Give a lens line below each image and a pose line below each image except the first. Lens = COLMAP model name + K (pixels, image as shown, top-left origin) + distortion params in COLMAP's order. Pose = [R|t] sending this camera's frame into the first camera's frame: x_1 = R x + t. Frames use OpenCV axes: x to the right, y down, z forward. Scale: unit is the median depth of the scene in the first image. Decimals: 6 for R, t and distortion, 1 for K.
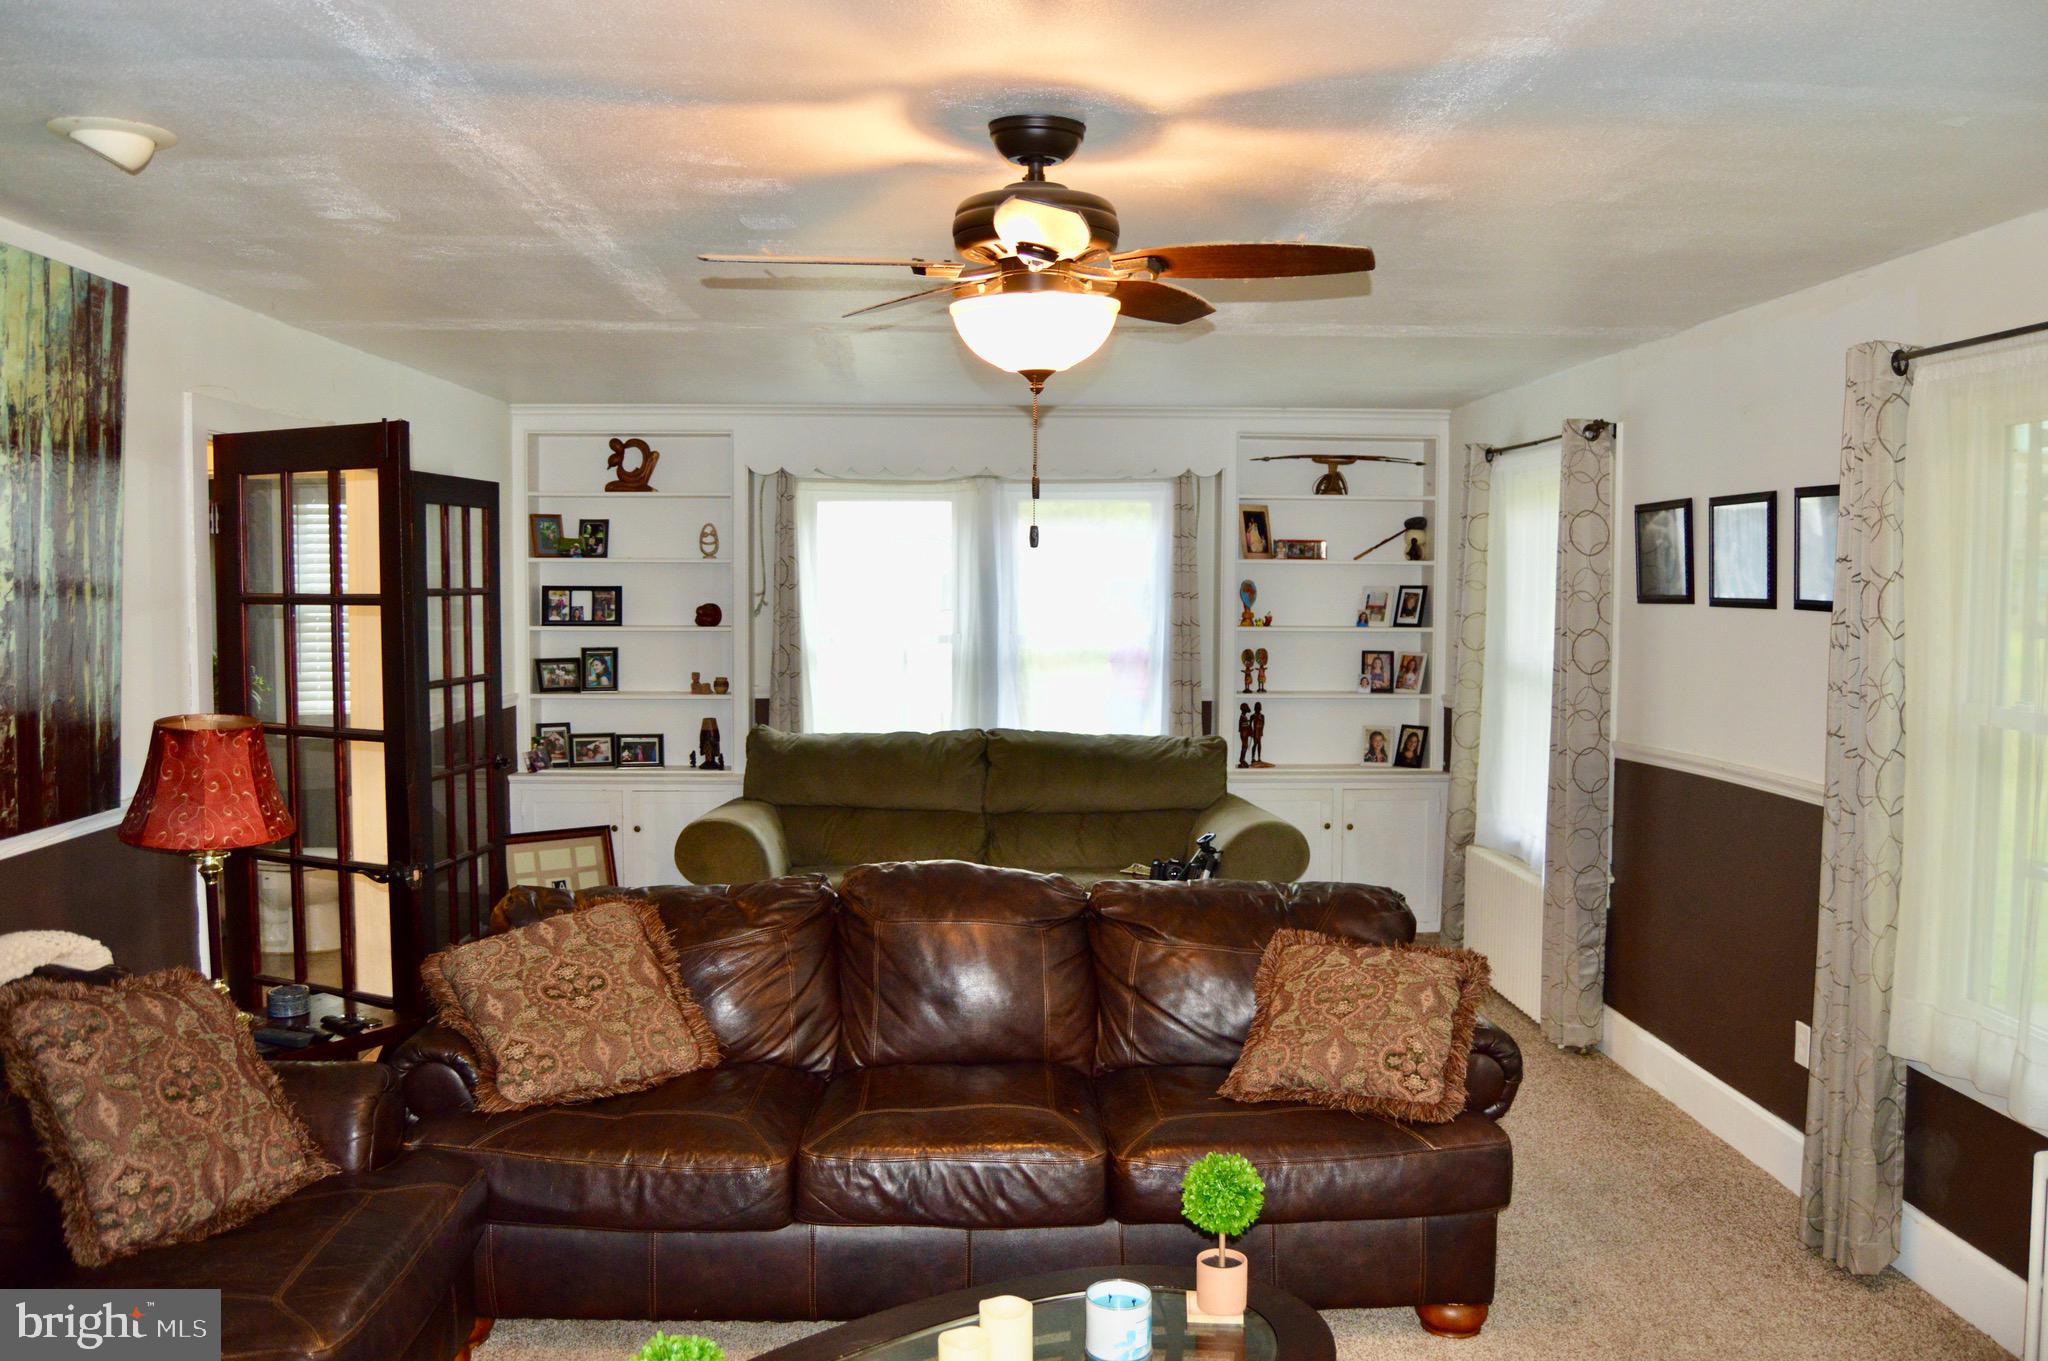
lens RADIAL K [[1624.3, 0, 1033.9], [0, 1624.3, 675.6], [0, 0, 1]] dist [-0.085293, 0.029617]
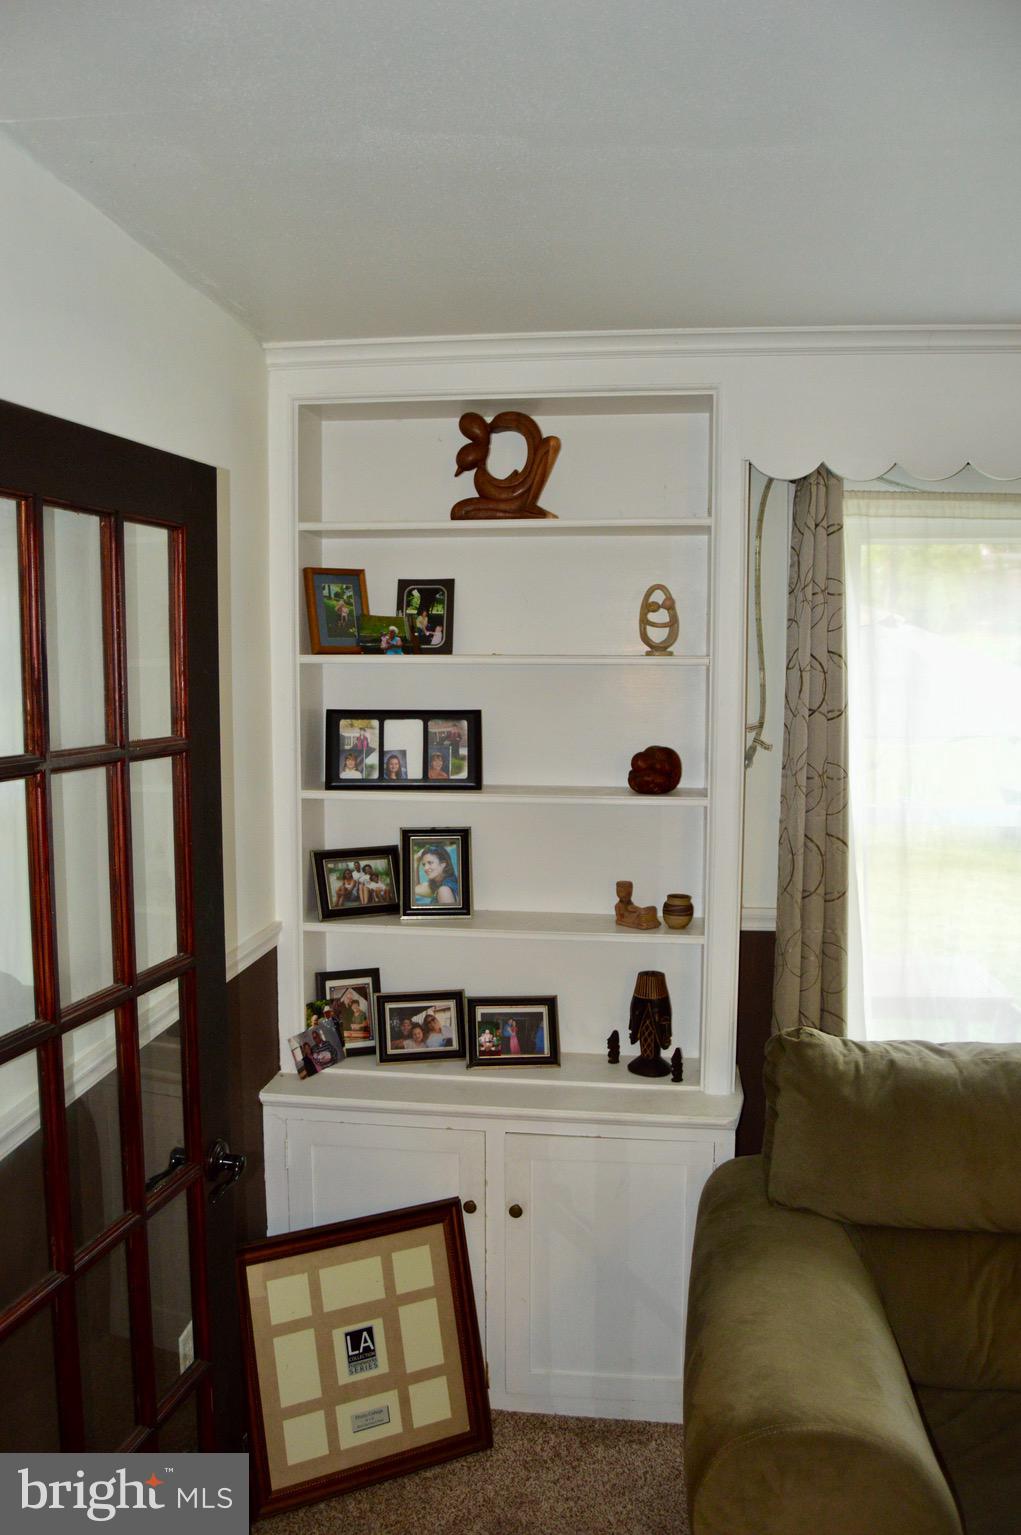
lens RADIAL K [[1217.5, 0, 508.8], [0, 1217.5, 770.8], [0, 0, 1]] dist [-0.085293, 0.029617]
pose [[0.988007, 0.011082, -0.154010, -0.188269], [-0.006781, 0.999573, 0.028420, -0.047605], [0.154259, -0.027035, 0.987660, 0.626819]]
